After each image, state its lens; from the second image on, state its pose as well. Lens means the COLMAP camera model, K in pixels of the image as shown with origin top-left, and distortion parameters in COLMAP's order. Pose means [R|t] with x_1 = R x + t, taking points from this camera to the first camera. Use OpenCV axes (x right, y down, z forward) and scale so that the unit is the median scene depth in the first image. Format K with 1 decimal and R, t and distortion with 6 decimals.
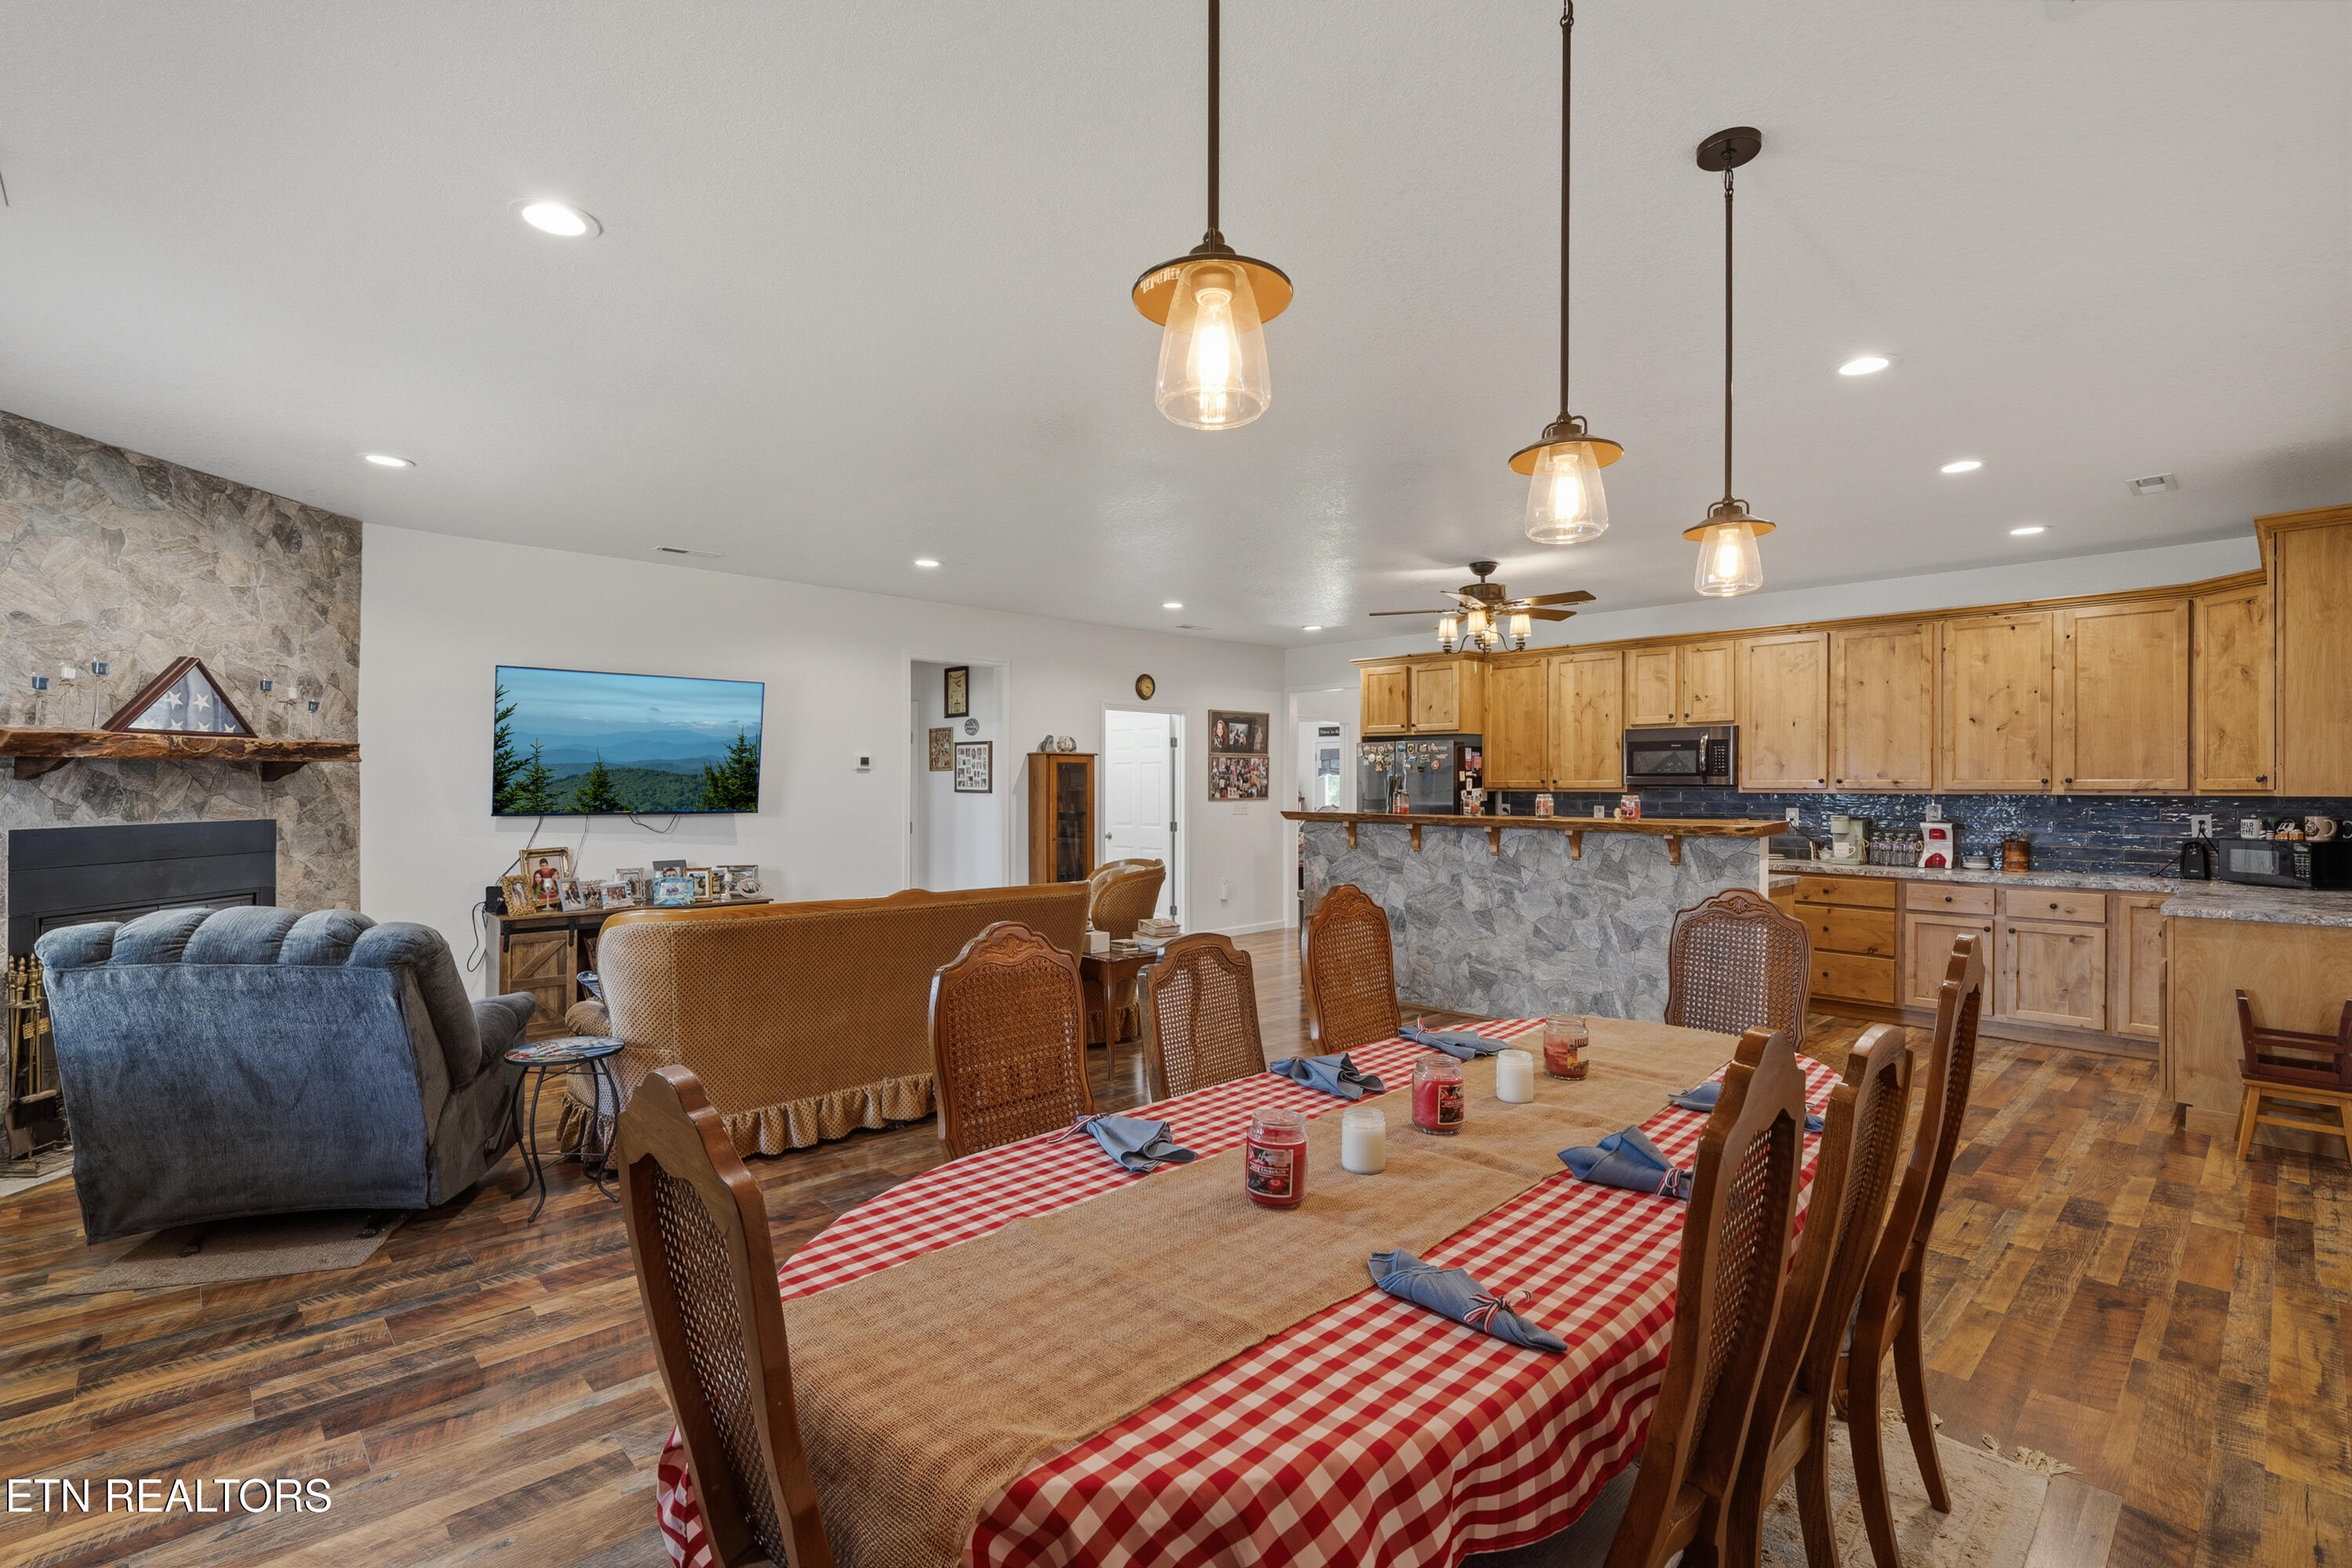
lens RADIAL K [[1058.3, 0, 1176.9], [0, 1058.3, 793.2], [0, 0, 1]] dist [-0.002485, 0.001216]
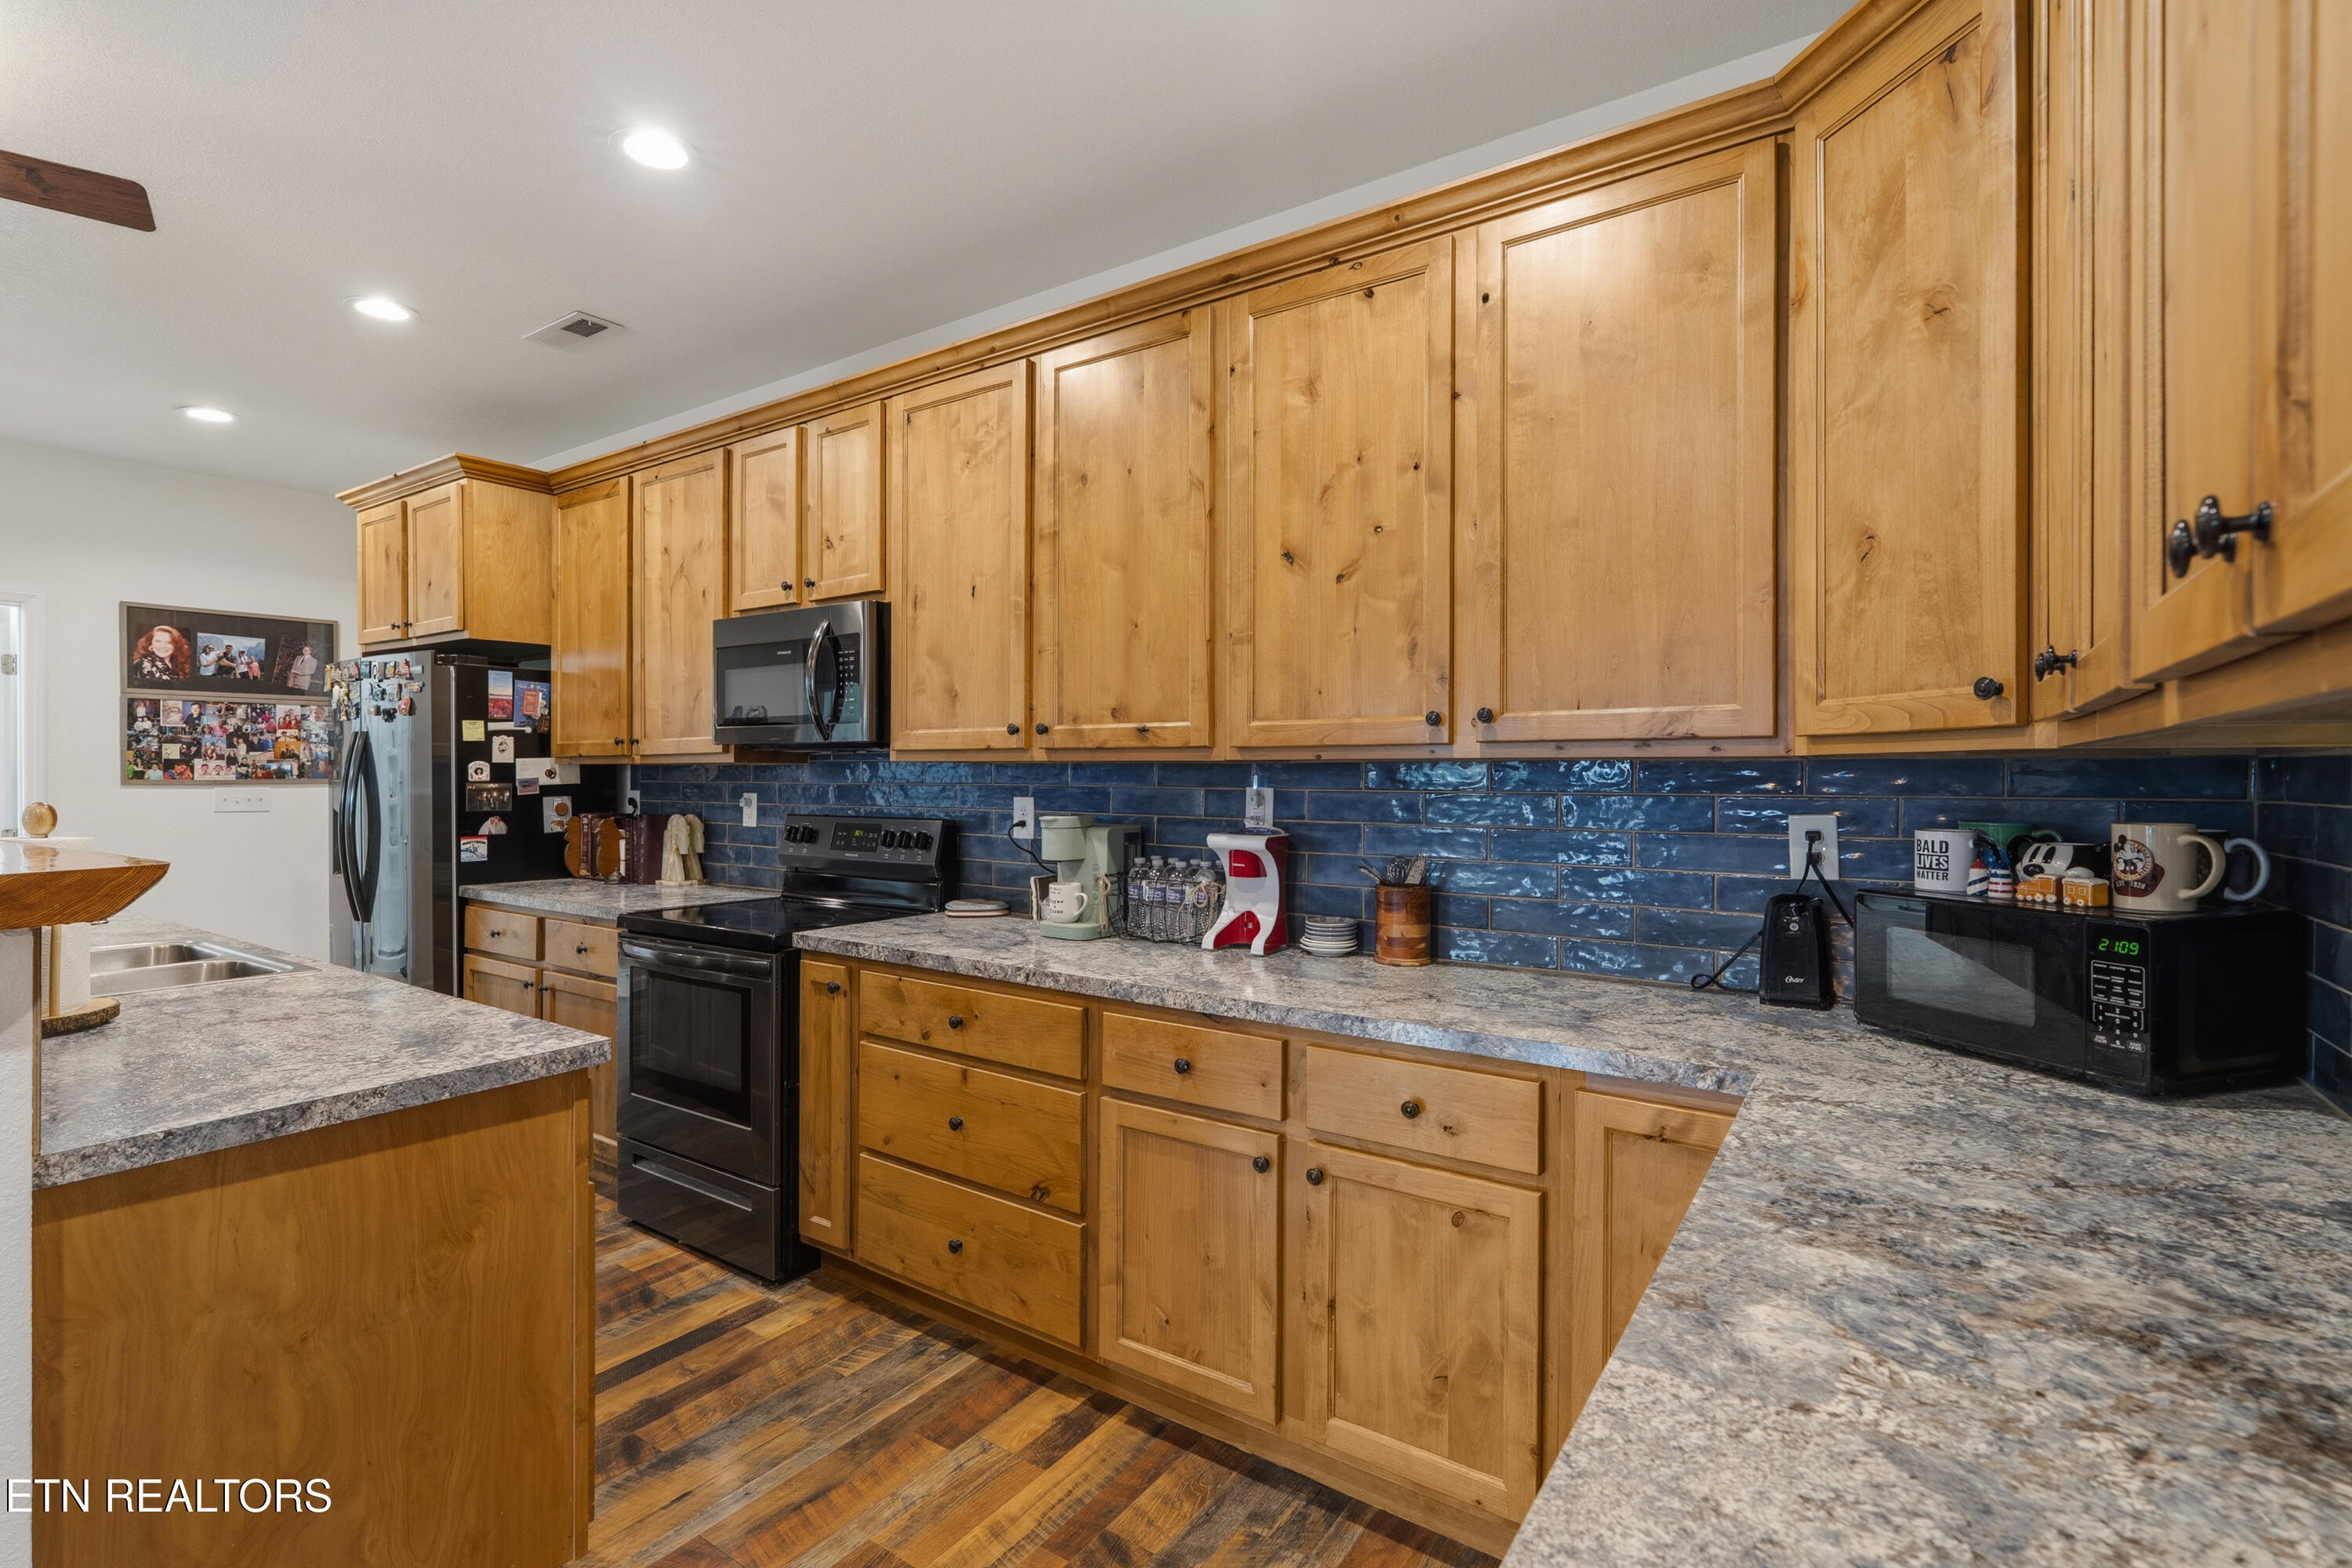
lens RADIAL K [[1058.3, 0, 1172.2], [0, 1058.3, 784.3], [0, 0, 1]] dist [-0.002485, 0.001216]
pose [[0.977051, -0.000965, 0.213003, 0.646922], [0.000445, 0.999997, 0.002487, 0.009091], [-0.213005, -0.002335, 0.977048, 0.661328]]
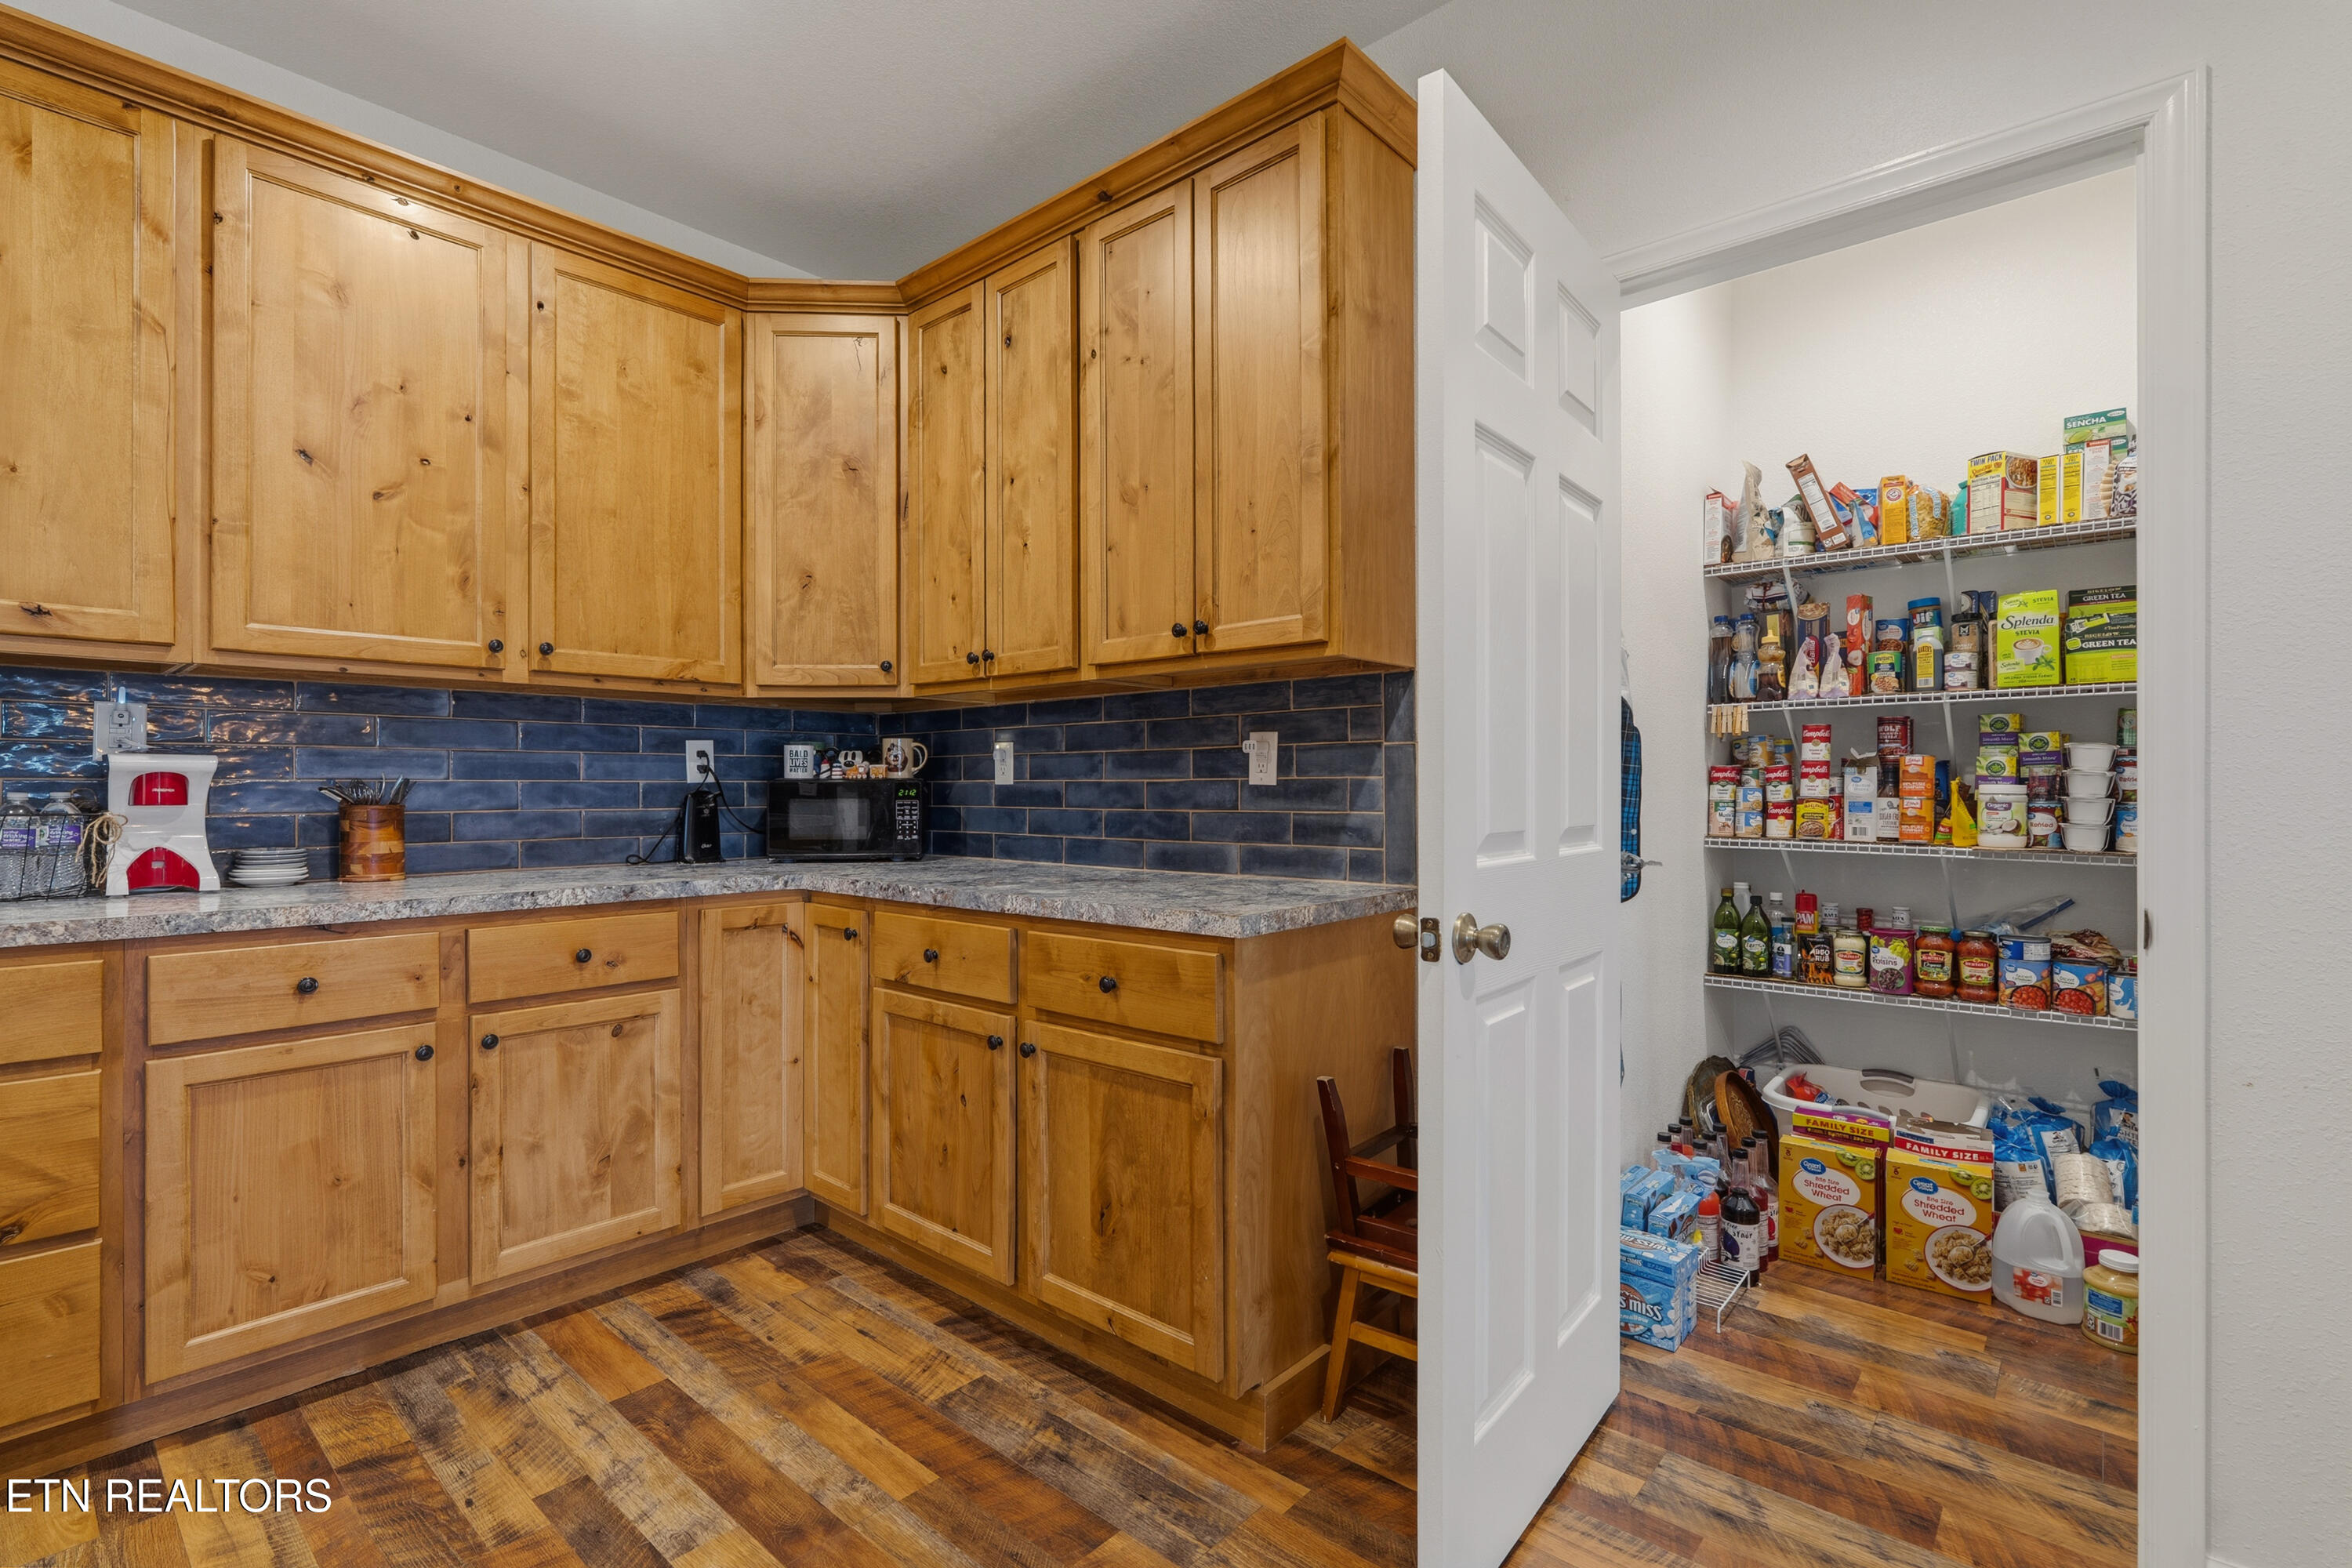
lens RADIAL K [[1058.3, 0, 1157.0], [0, 1058.3, 782.4], [0, 0, 1]] dist [-0.002485, 0.001216]
pose [[-0.074074, -0.001398, 0.997252, 0.392735], [0.004704, 0.999987, 0.001751, 0.039857], [-0.997242, 0.004821, -0.074066, 0.761253]]
